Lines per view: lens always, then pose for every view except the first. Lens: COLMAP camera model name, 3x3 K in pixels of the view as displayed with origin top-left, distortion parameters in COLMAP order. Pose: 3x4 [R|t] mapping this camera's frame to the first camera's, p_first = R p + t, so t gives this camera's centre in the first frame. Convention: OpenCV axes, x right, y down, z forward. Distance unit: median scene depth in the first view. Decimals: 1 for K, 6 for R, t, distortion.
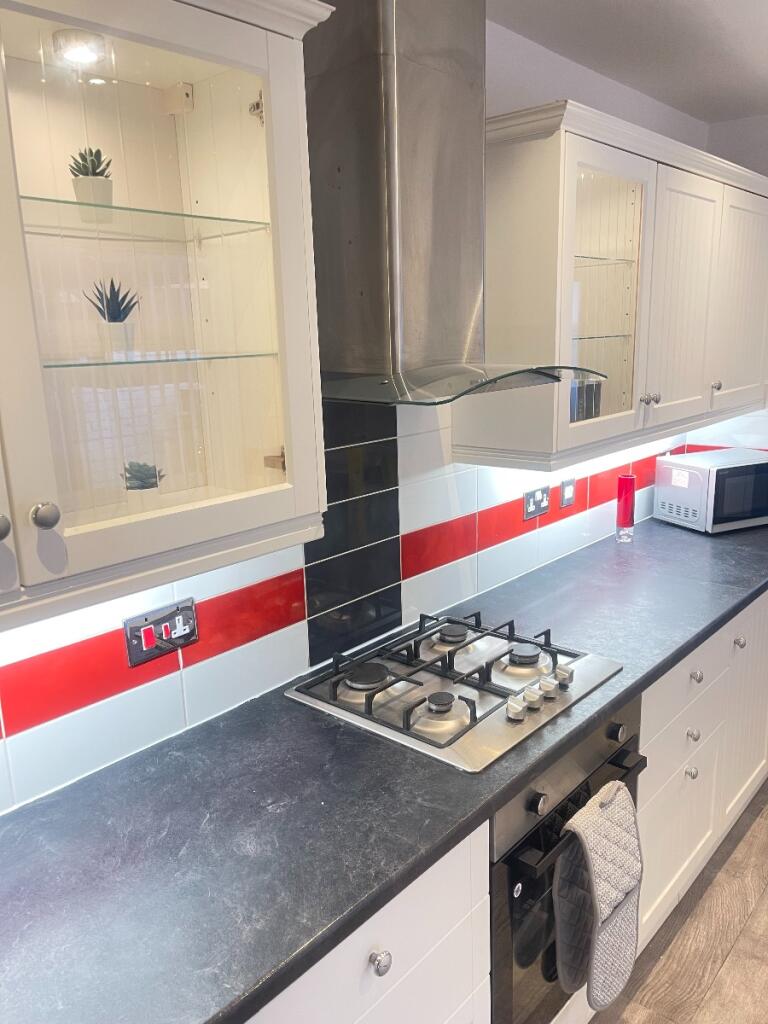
lens RADIAL K [[789.8, 0, 385.5], [0, 789.8, 514.5], [0, 0, 1]] dist [0.015227, -0.014082]
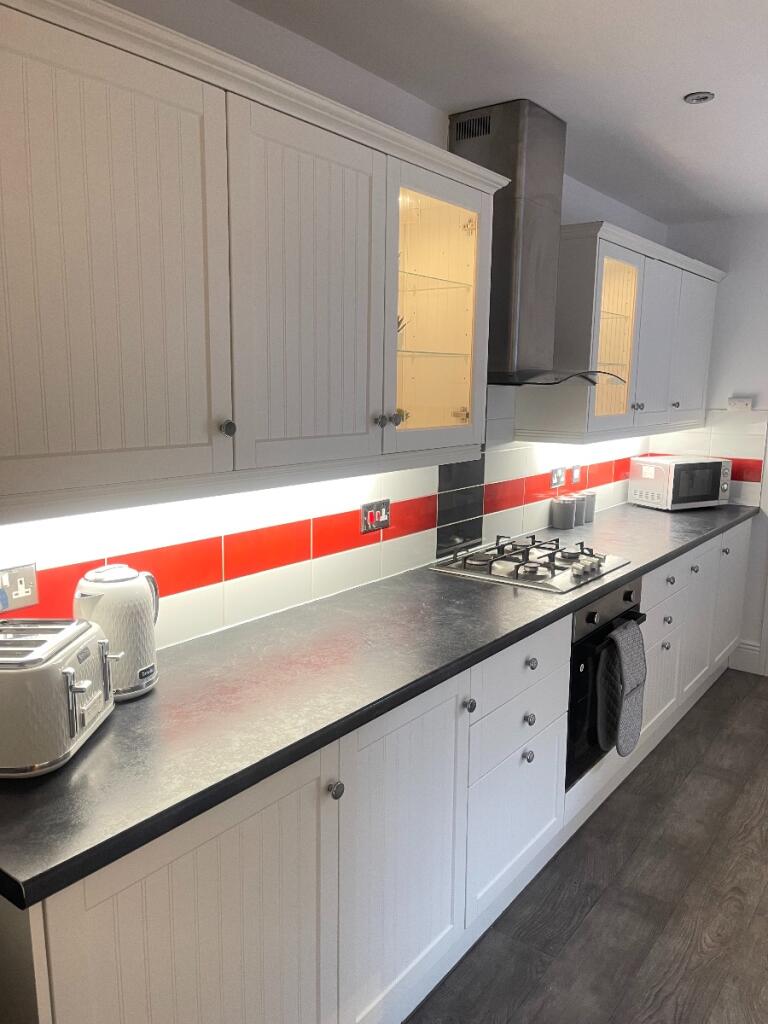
lens RADIAL K [[789.8, 0, 382.7], [0, 789.8, 511.0], [0, 0, 1]] dist [0.015227, -0.014082]
pose [[0.996443, 0.027975, 0.079490, -0.335265], [-0.022433, 0.997311, -0.069771, 0.212593], [-0.081228, 0.067739, 0.994391, -0.572684]]
